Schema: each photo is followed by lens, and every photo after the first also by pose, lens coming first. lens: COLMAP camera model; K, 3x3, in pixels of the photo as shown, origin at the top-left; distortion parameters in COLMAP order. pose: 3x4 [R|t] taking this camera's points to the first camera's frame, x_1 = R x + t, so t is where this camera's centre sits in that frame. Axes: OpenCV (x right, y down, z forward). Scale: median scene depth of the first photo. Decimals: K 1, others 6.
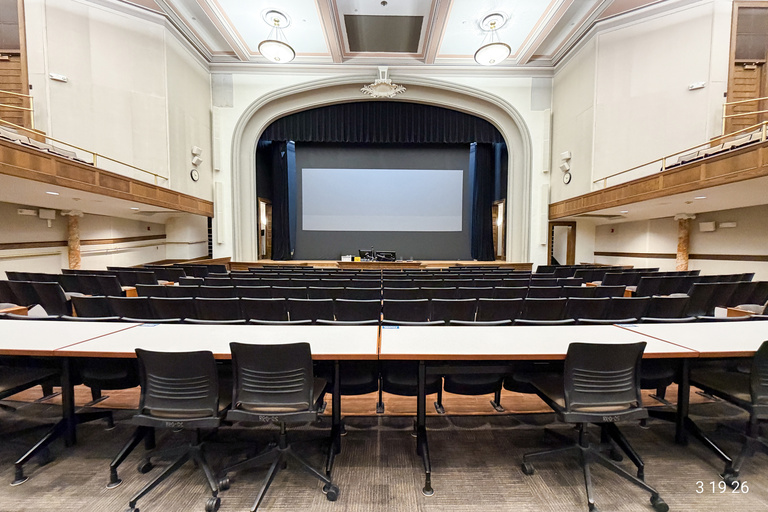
lens RADIAL K [[307.0, 0, 384.7], [0, 307.0, 264.5], [0, 0, 1]] dist [-0.000253, -0.000462]
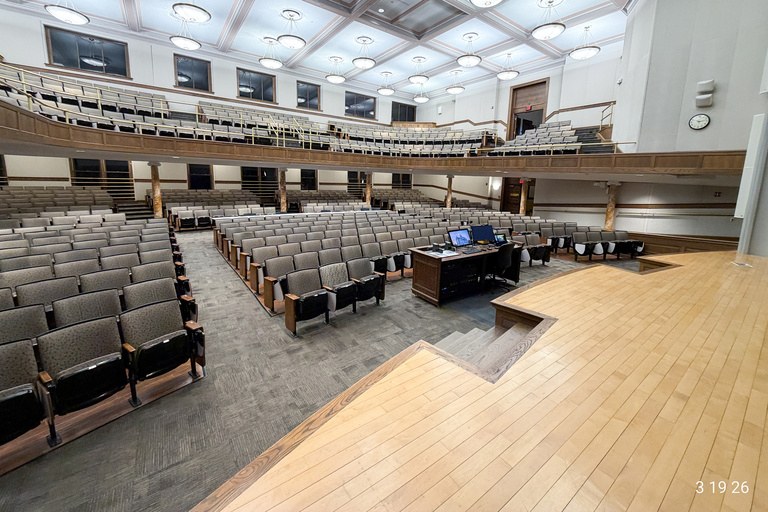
lens RADIAL K [[307.0, 0, 389.4], [0, 307.0, 225.0], [0, 0, 1]] dist [-0.000253, -0.000462]
pose [[-0.813466, 0.058255, -0.578688, 0.404662], [-0.062238, 0.980539, 0.186197, -0.135555], [0.578273, 0.187482, -0.794009, 1.166868]]
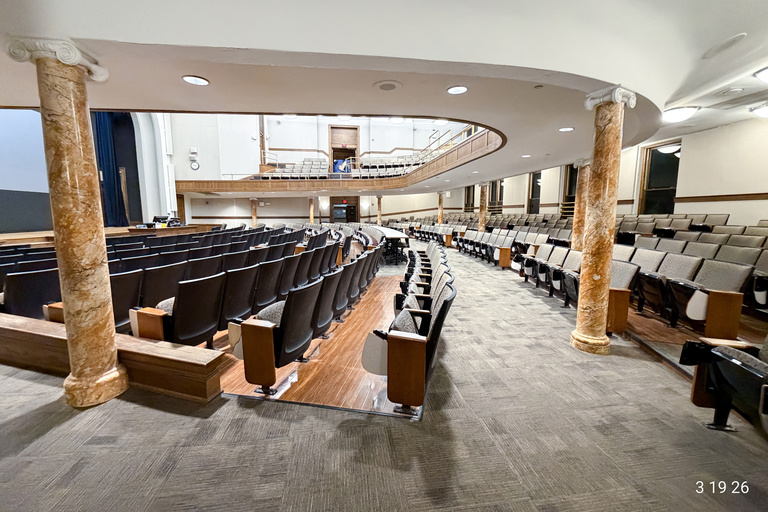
lens RADIAL K [[307.0, 0, 388.5], [0, 307.0, 250.2], [0, 0, 1]] dist [-0.000253, -0.000462]
pose [[-0.135553, -0.122080, 0.983220, -0.993668], [0.051210, 0.990190, 0.130006, -0.026854], [-0.989446, 0.067974, -0.127972, 0.300382]]
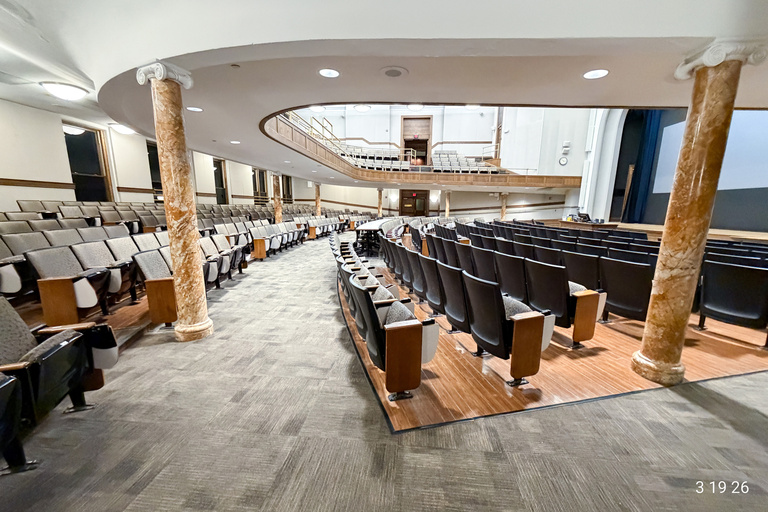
lens RADIAL K [[307.0, 0, 389.1], [0, 307.0, 267.2], [0, 0, 1]] dist [-0.000253, -0.000462]
pose [[-0.117757, 0.186388, -0.975394, 1.011207], [-0.067656, 0.978439, 0.195138, -0.018090], [0.990735, 0.088970, -0.102608, 0.348364]]
